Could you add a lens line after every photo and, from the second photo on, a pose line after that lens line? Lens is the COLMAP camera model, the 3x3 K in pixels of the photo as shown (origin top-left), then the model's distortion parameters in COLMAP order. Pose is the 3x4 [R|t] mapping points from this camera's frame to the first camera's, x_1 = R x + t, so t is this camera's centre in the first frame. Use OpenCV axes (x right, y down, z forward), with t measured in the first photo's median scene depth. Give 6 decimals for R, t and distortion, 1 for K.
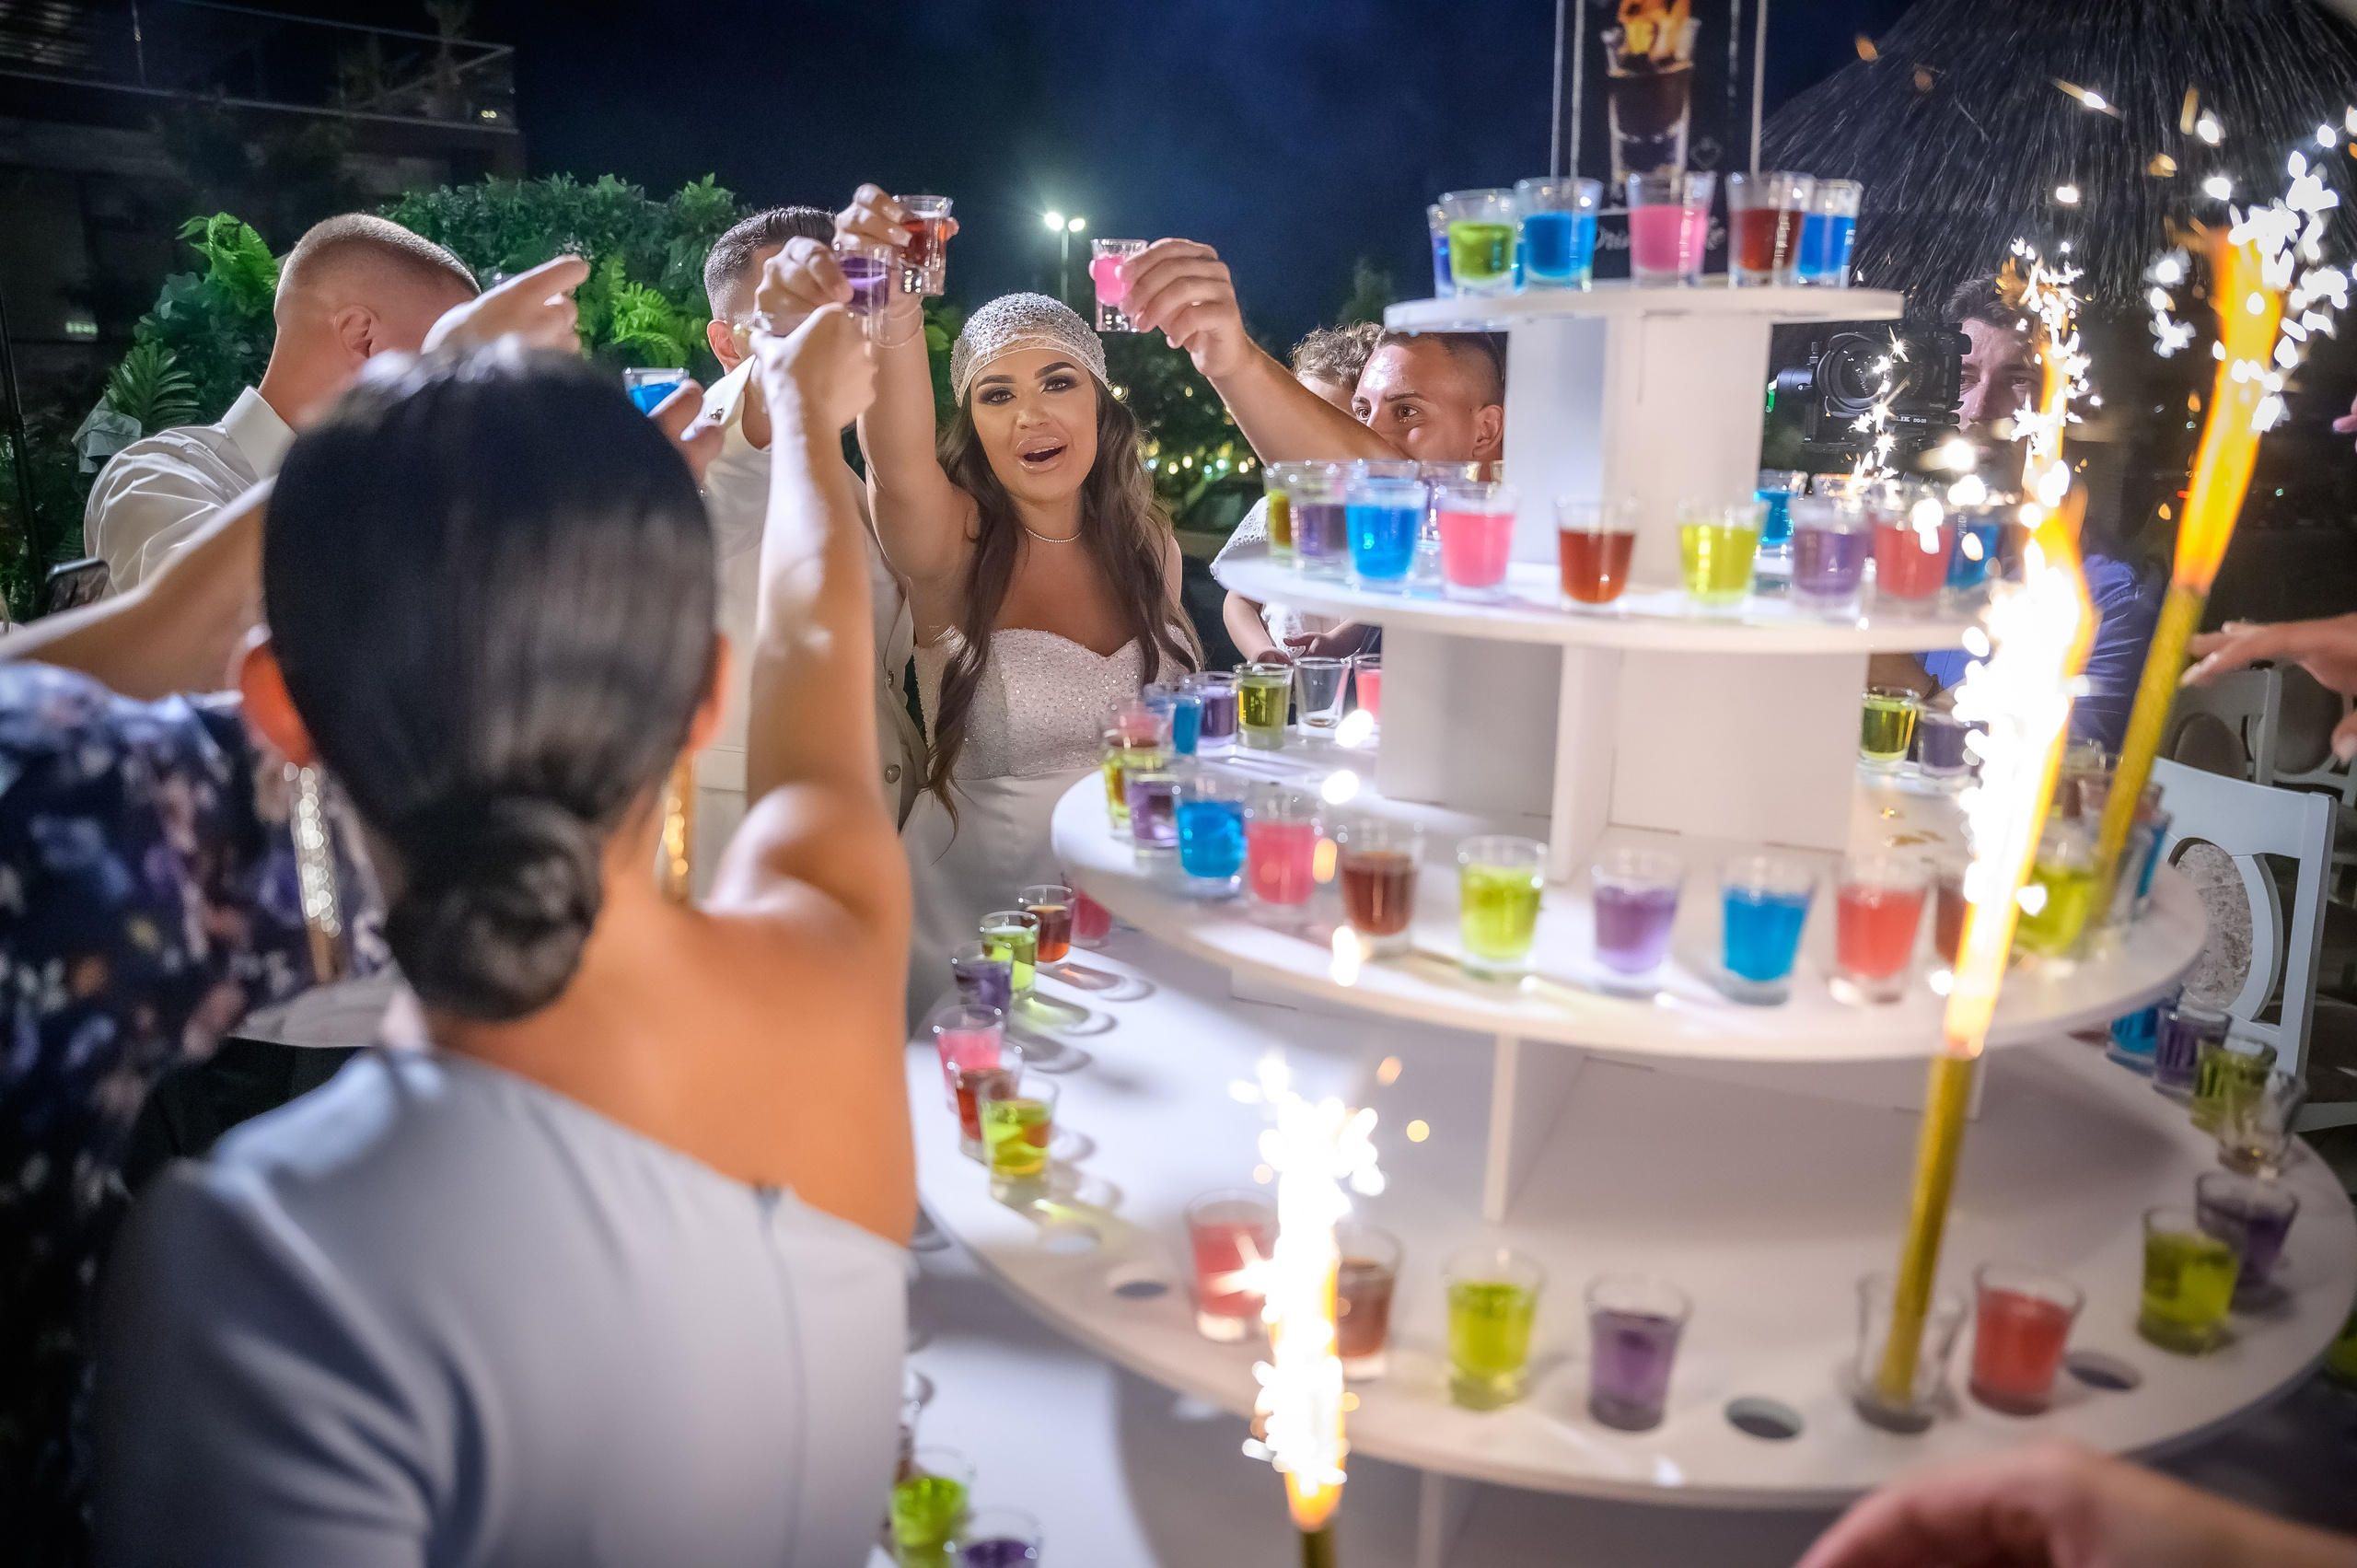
lens RADIAL K [[1628.4, 0, 1173.3], [0, 1628.4, 804.5], [0, 0, 1]] dist [-0.136064, 0.087981]
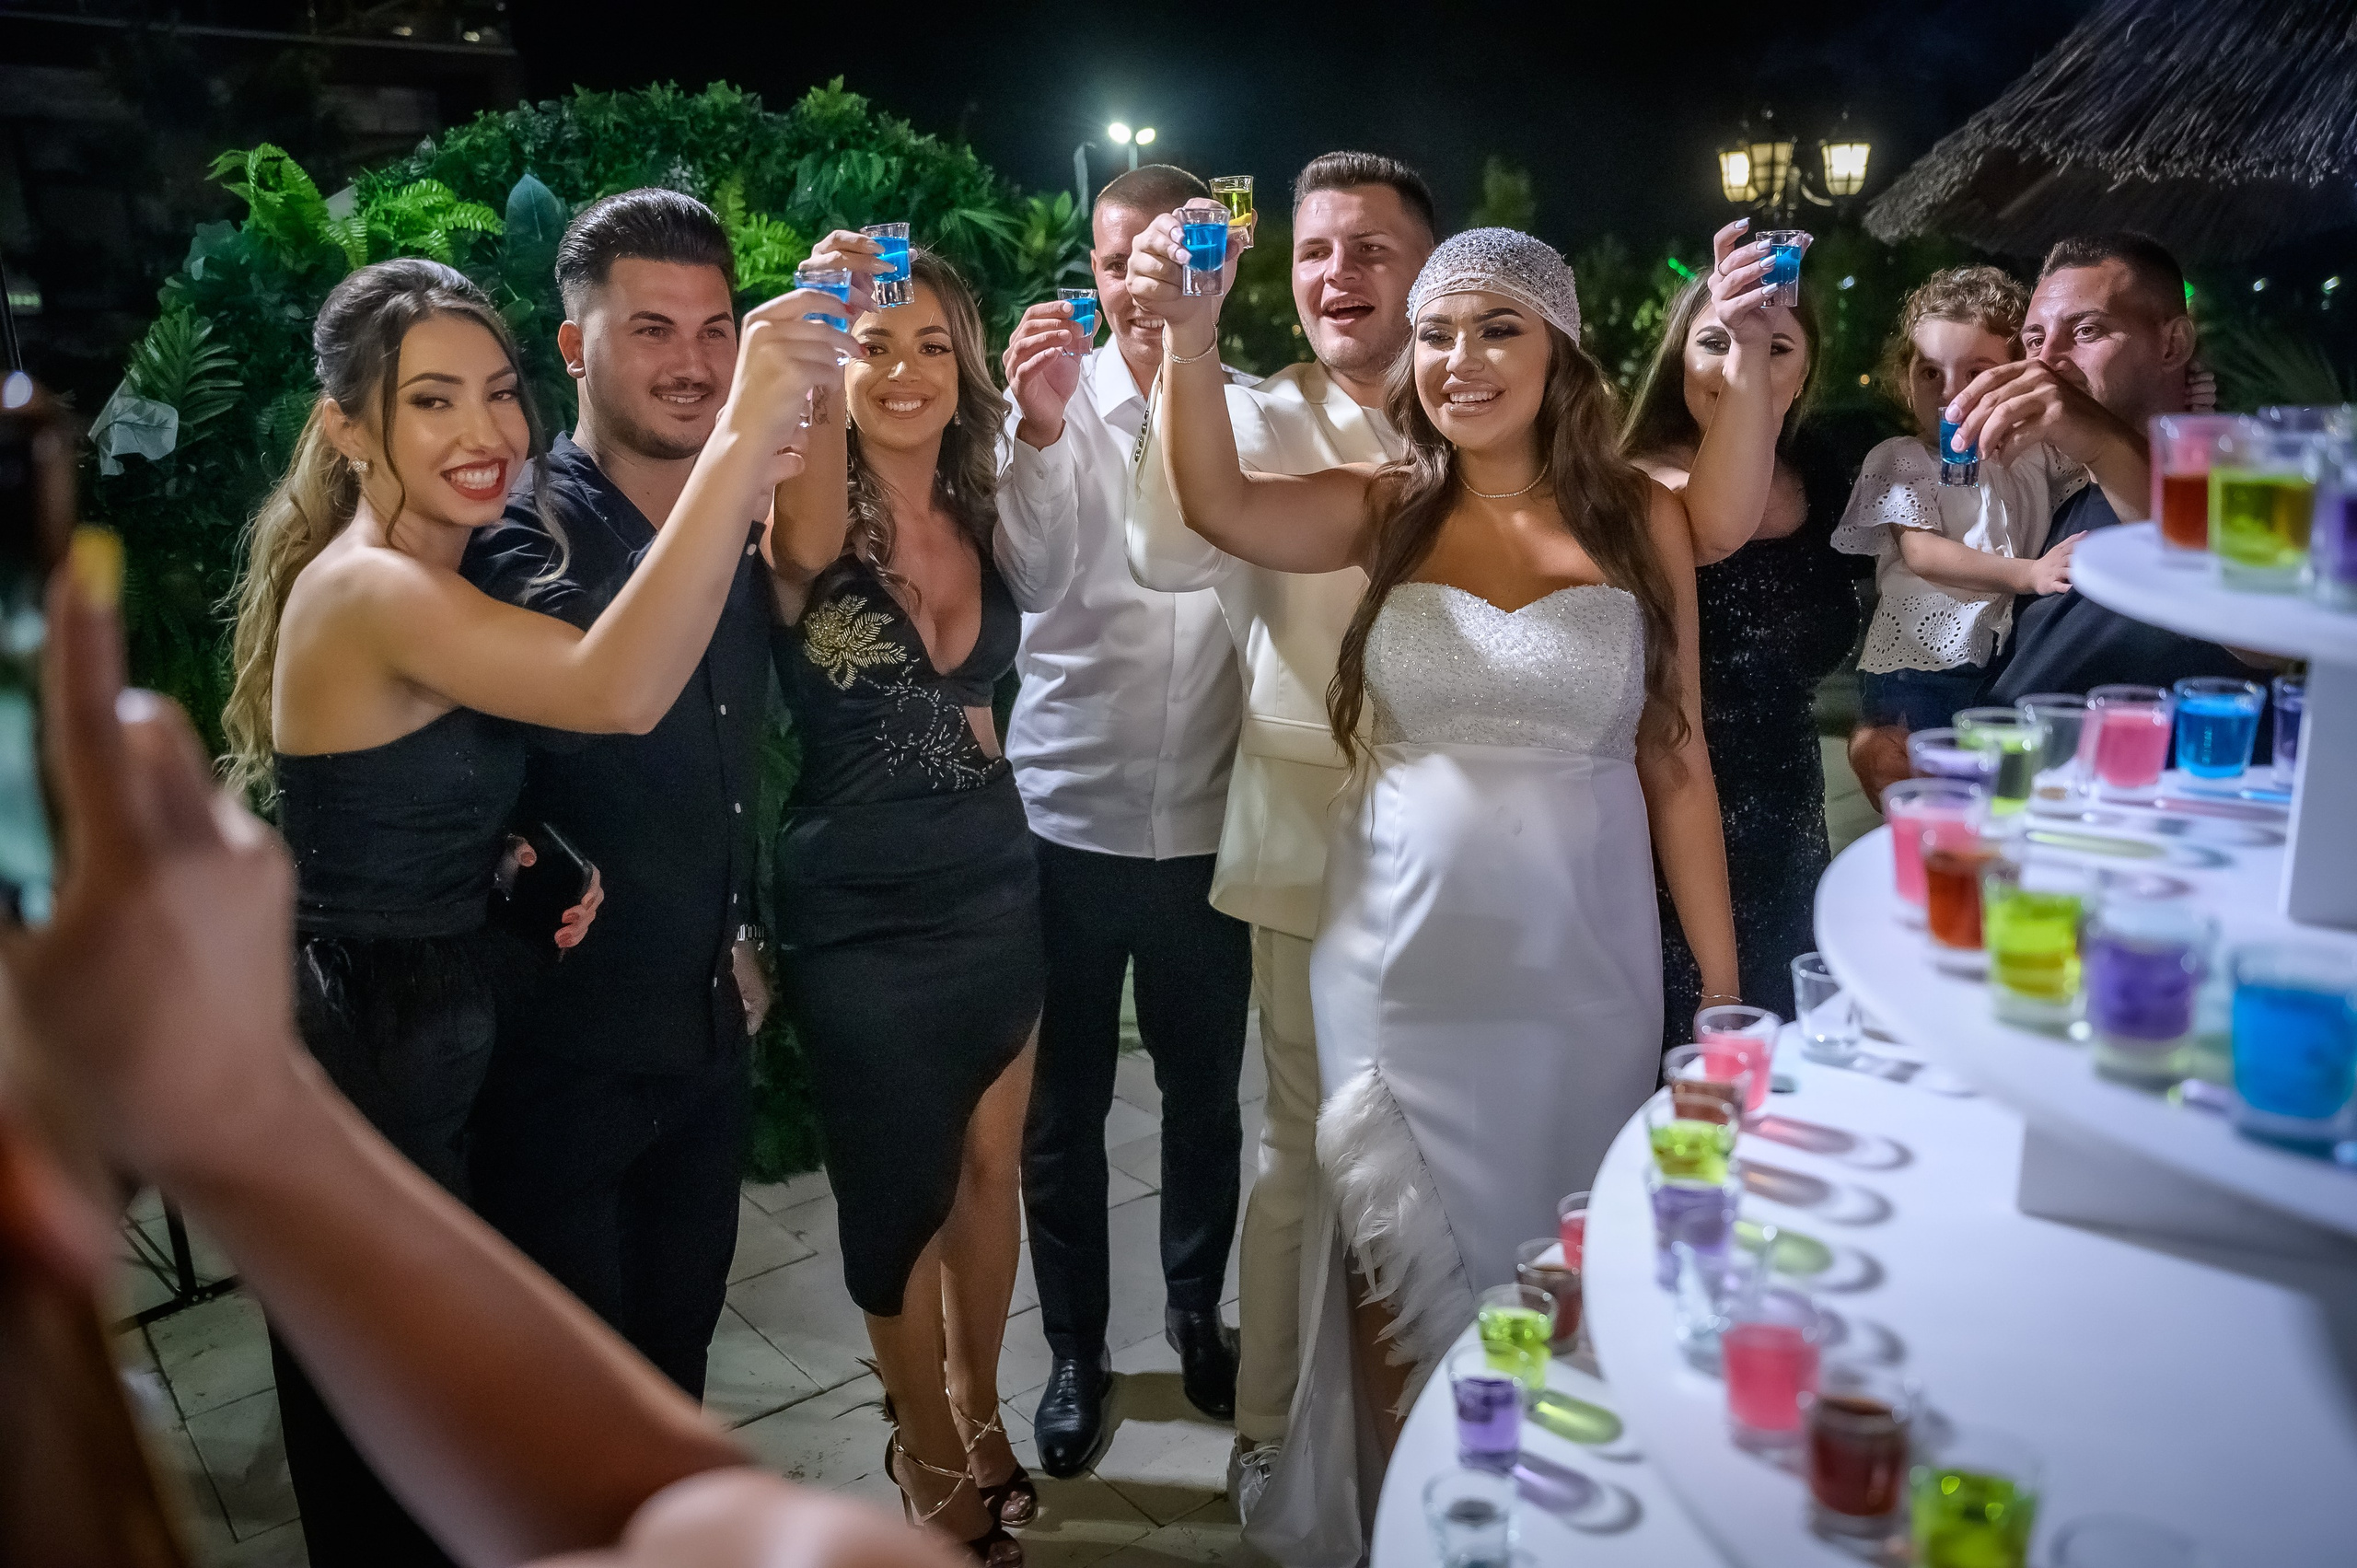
lens RADIAL K [[1859.8, 0, 1176.0], [0, 1859.8, 788.7], [0, 0, 1]] dist [-0.084695, 0.072922]
pose [[0.998125, -0.035306, -0.049999, -0.102373], [0.035044, 0.999367, -0.006117, -0.025060], [0.050184, 0.004353, 0.998731, 0.082490]]
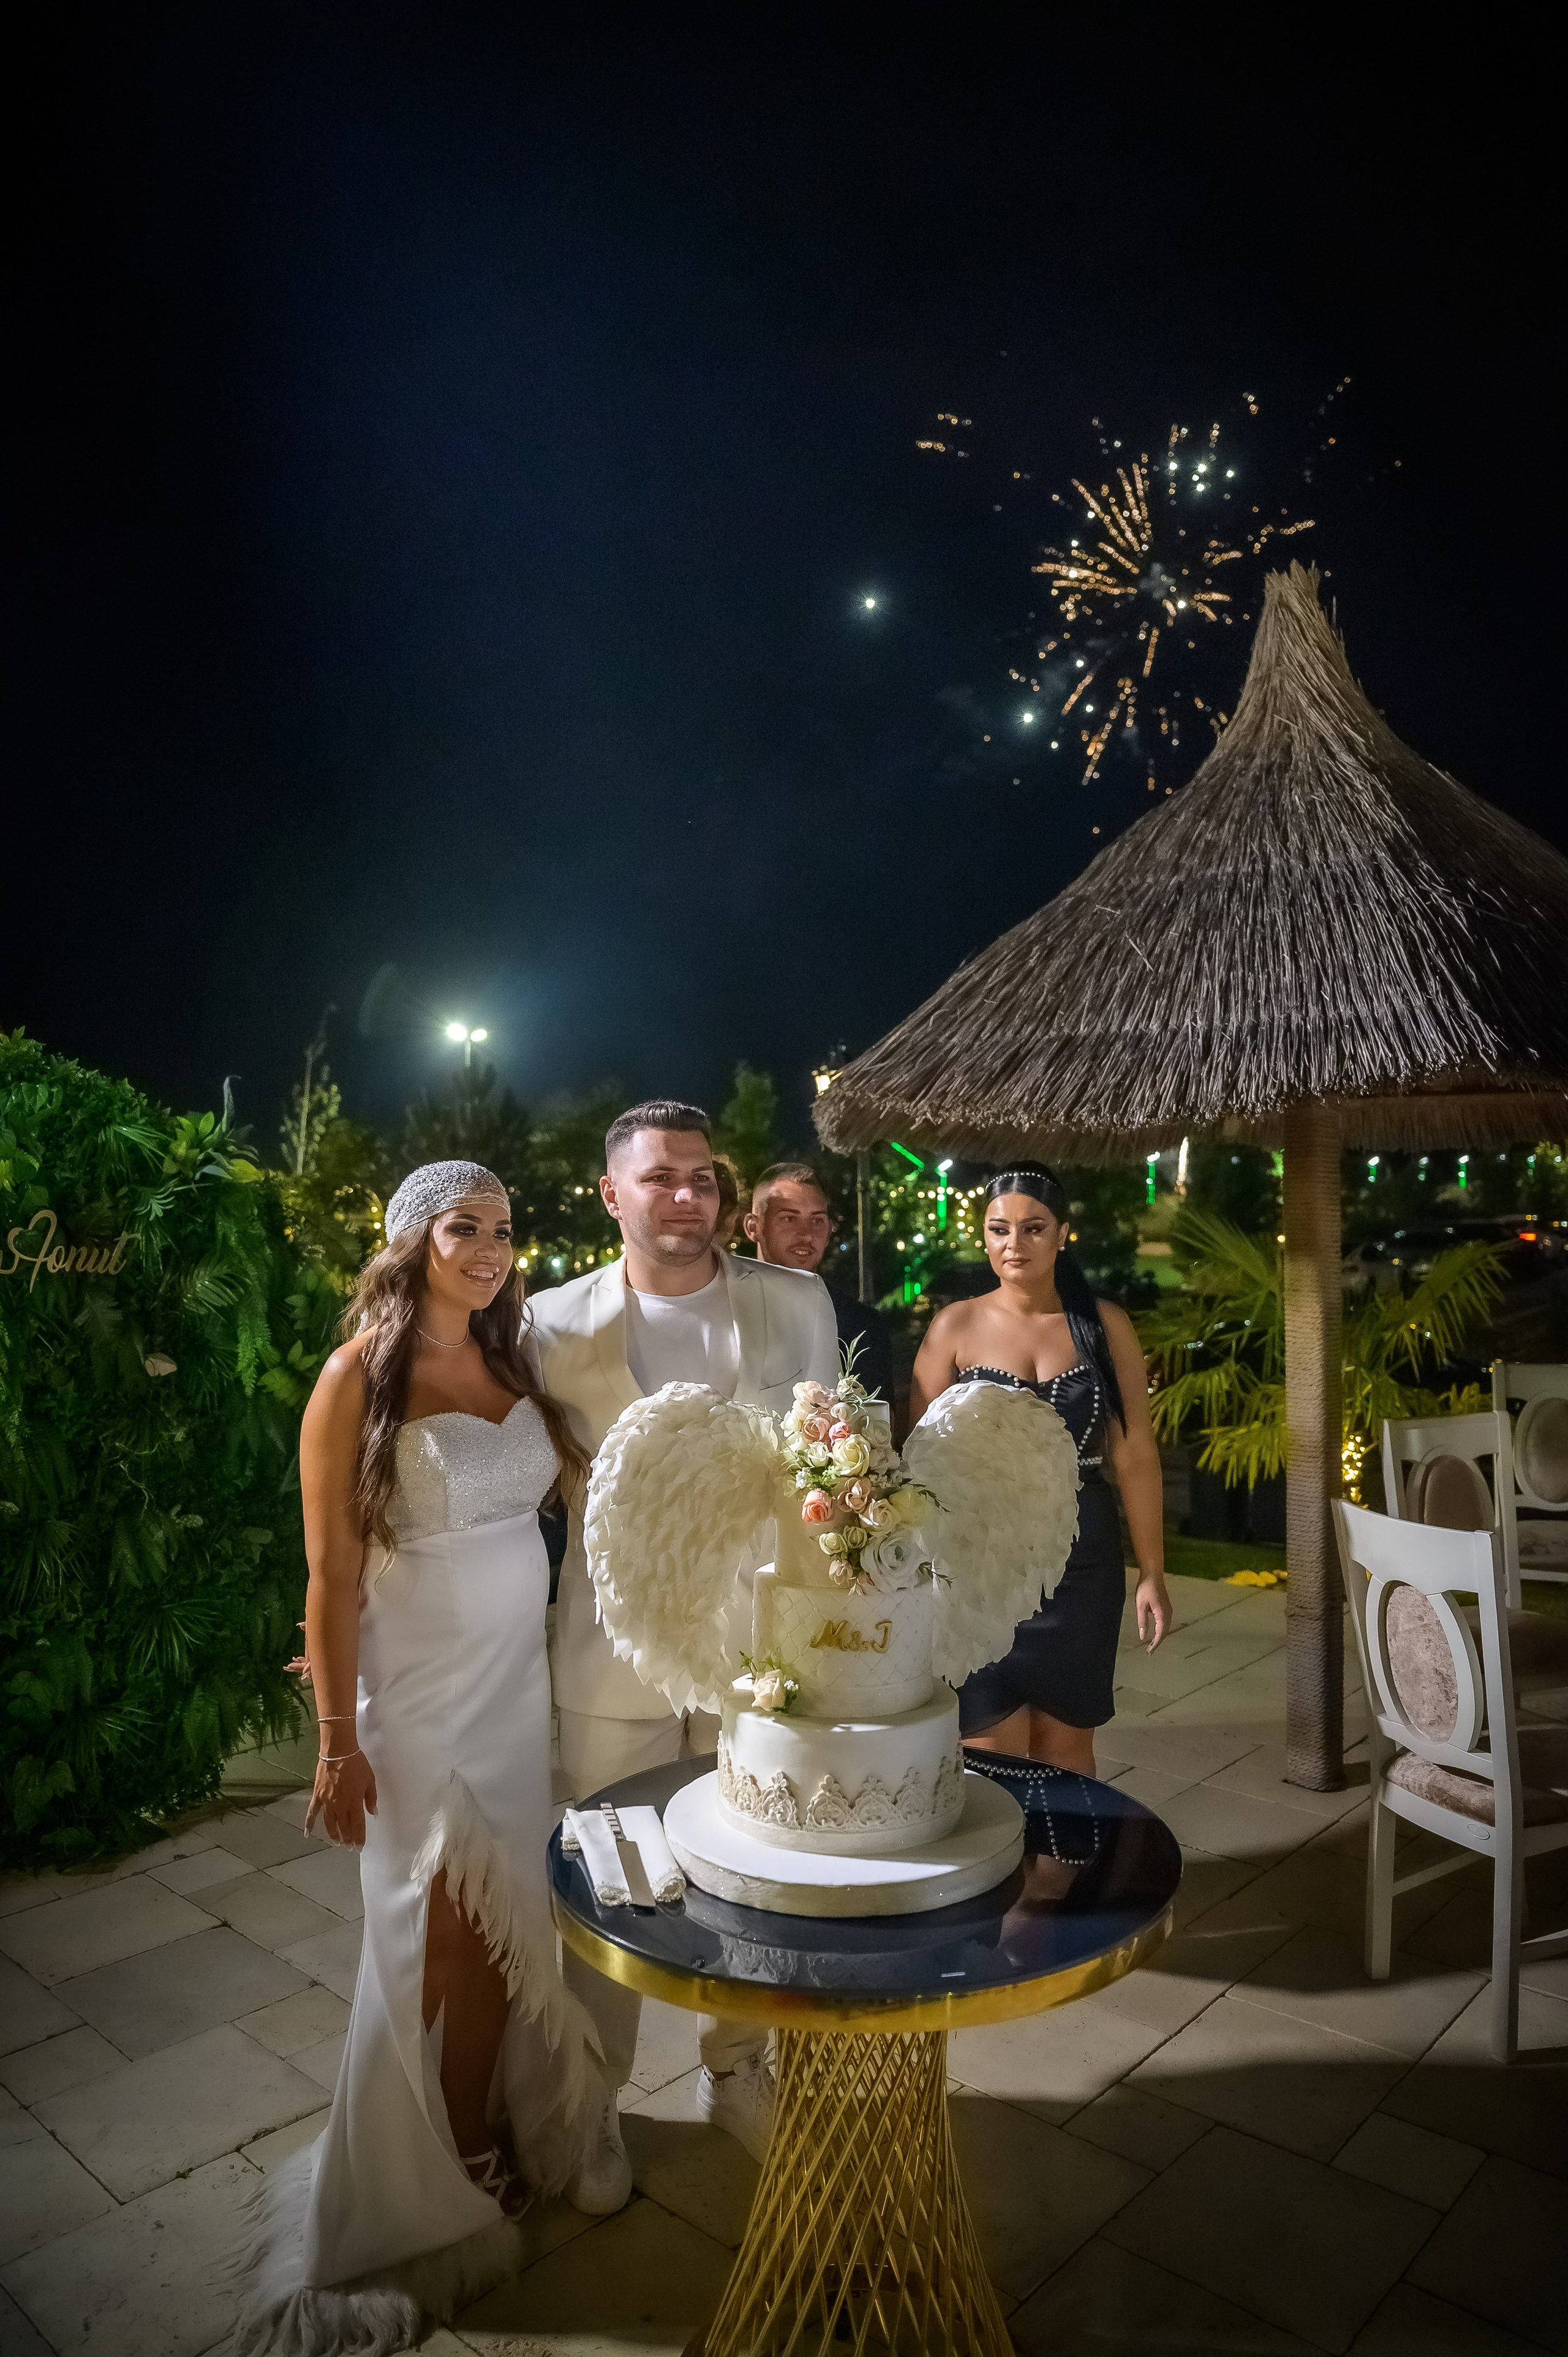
lens RADIAL K [[1628.3, 0, 792.9], [0, 1628.3, 1158.7], [0, 0, 1]] dist [-0.136064, 0.087981]
pose [[0.991477, -0.034042, 0.125757, 0.103781], [0.065897, 0.963719, -0.258656, -0.002971], [-0.112389, 0.264739, 0.957748, -0.067990]]
